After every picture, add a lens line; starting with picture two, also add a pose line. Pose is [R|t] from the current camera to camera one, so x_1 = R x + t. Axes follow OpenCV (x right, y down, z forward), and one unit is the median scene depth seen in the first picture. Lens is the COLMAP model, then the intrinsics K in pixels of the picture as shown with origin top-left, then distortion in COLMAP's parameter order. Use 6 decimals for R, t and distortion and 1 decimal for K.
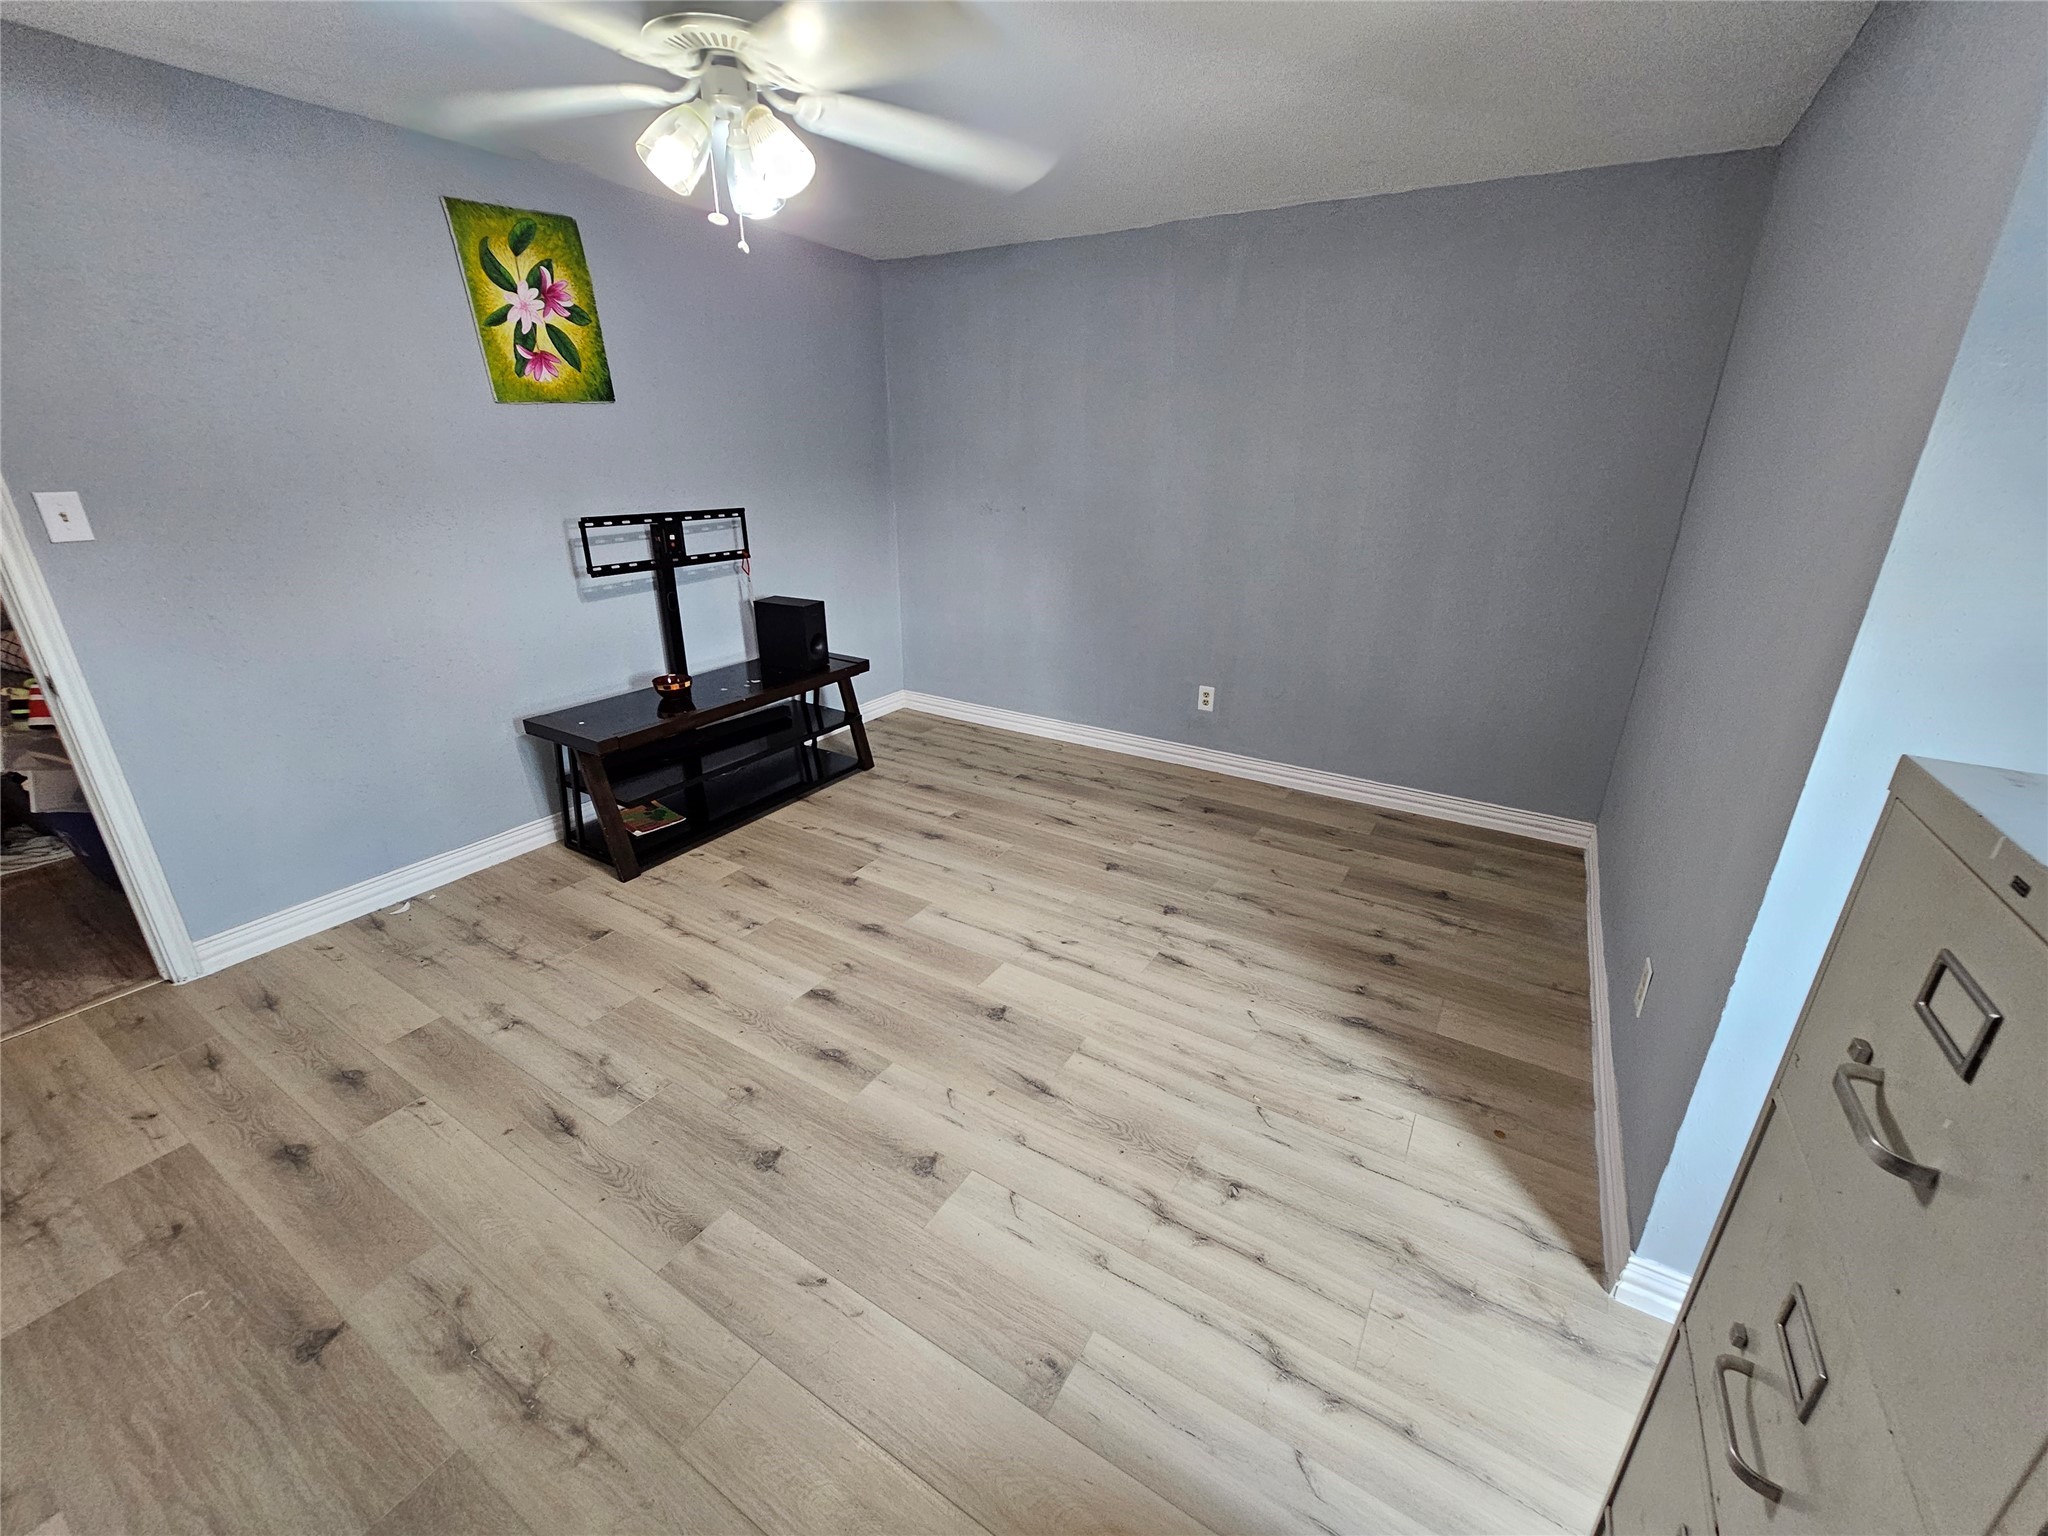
lens RADIAL K [[827.6, 0, 1027.2], [0, 827.6, 761.5], [0, 0, 1]] dist [0.000624, -0.000108]
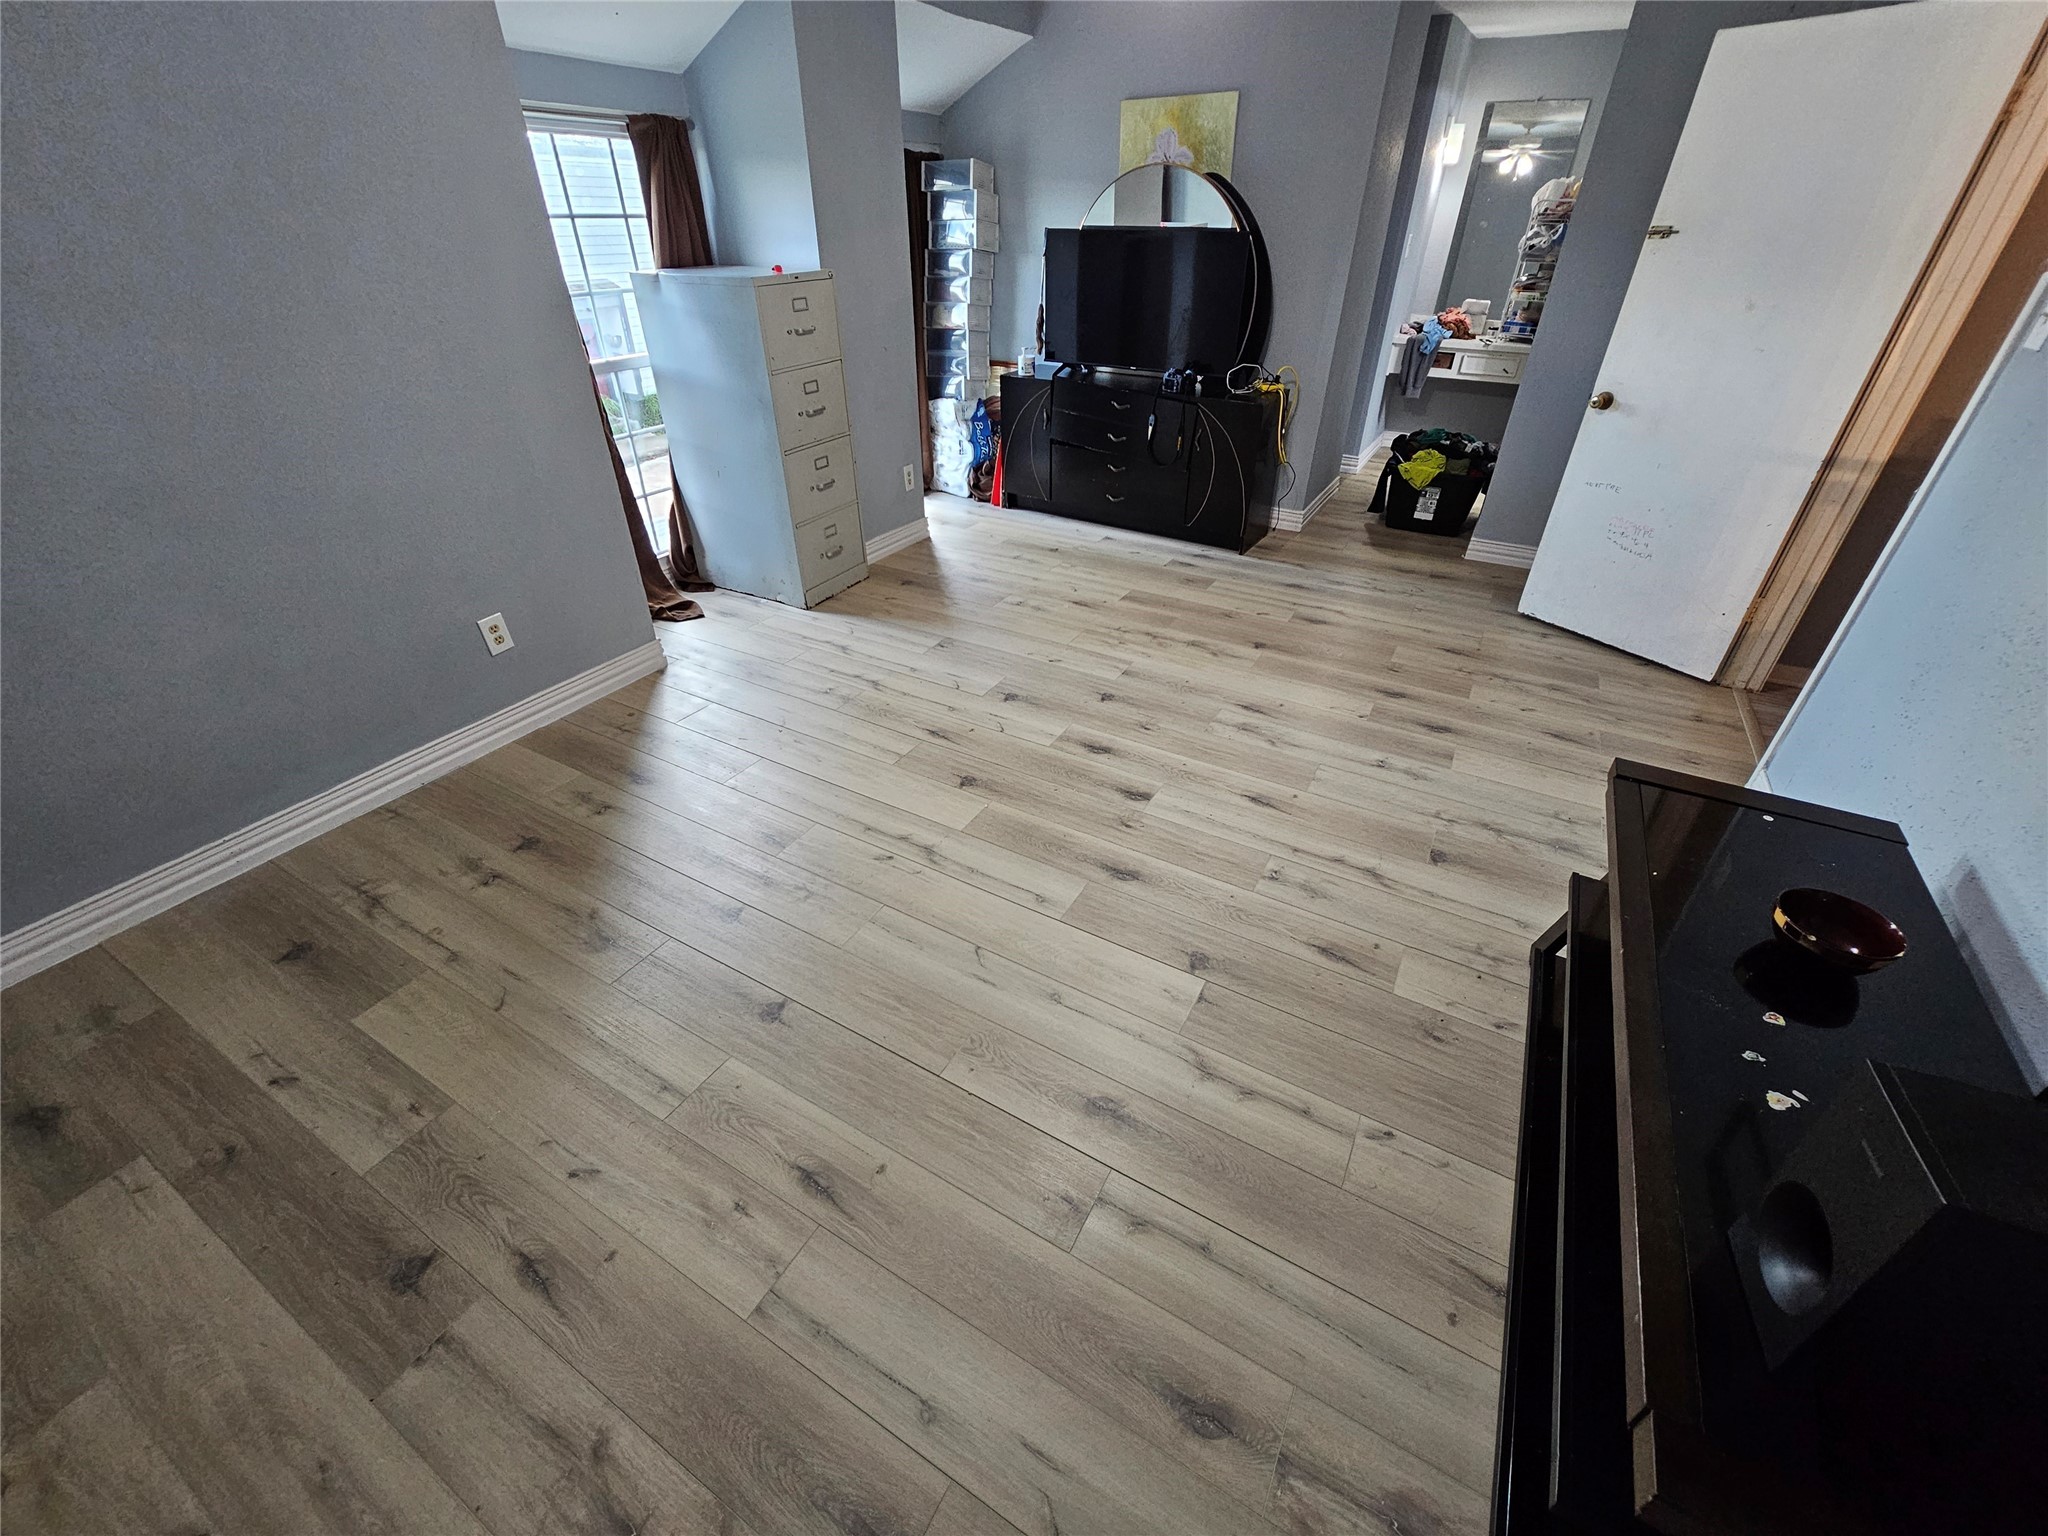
lens RADIAL K [[839.2, 0, 1024.0], [0, 839.2, 768.0], [0, 0, 1]] dist [-0.000154, -0.000594]
pose [[-0.999482, 0.004066, -0.031932, -0.063180], [-0.023494, 0.585997, 0.809972, -0.516083], [0.022005, 0.810303, -0.585598, 1.379492]]
